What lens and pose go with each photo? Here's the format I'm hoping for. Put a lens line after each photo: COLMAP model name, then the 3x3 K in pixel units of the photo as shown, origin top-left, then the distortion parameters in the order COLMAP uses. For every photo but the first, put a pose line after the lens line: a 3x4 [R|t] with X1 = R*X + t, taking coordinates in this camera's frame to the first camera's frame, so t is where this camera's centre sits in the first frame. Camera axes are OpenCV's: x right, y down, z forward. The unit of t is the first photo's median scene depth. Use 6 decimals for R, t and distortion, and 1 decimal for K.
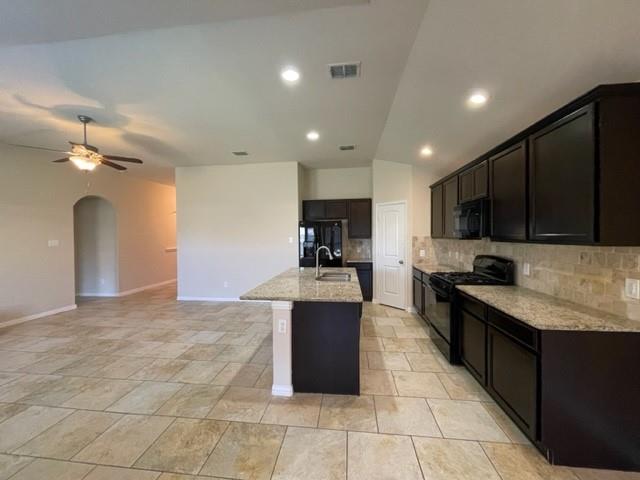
lens RADIAL K [[258.3, 0, 317.8], [0, 258.3, 238.5], [0, 0, 1]] dist [-0.011848, 0.004676]
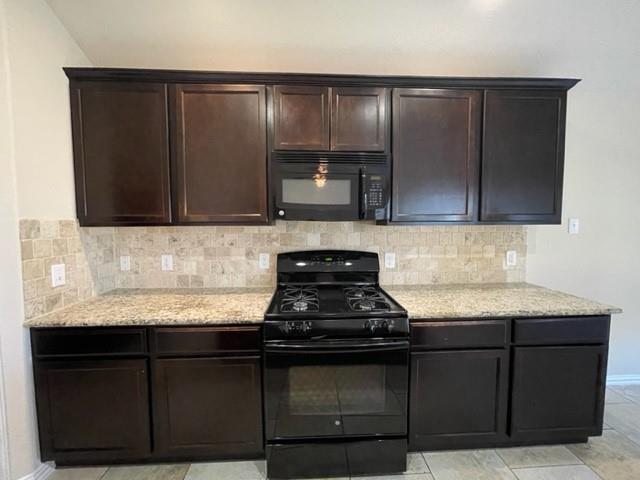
lens RADIAL K [[258.3, 0, 317.8], [0, 258.3, 238.5], [0, 0, 1]] dist [-0.011848, 0.004676]
pose [[-0.165155, -0.050028, 0.984998, 0.080193], [0.020520, 0.998322, 0.054145, 0.005773], [-0.986054, 0.029154, -0.163851, 1.232602]]
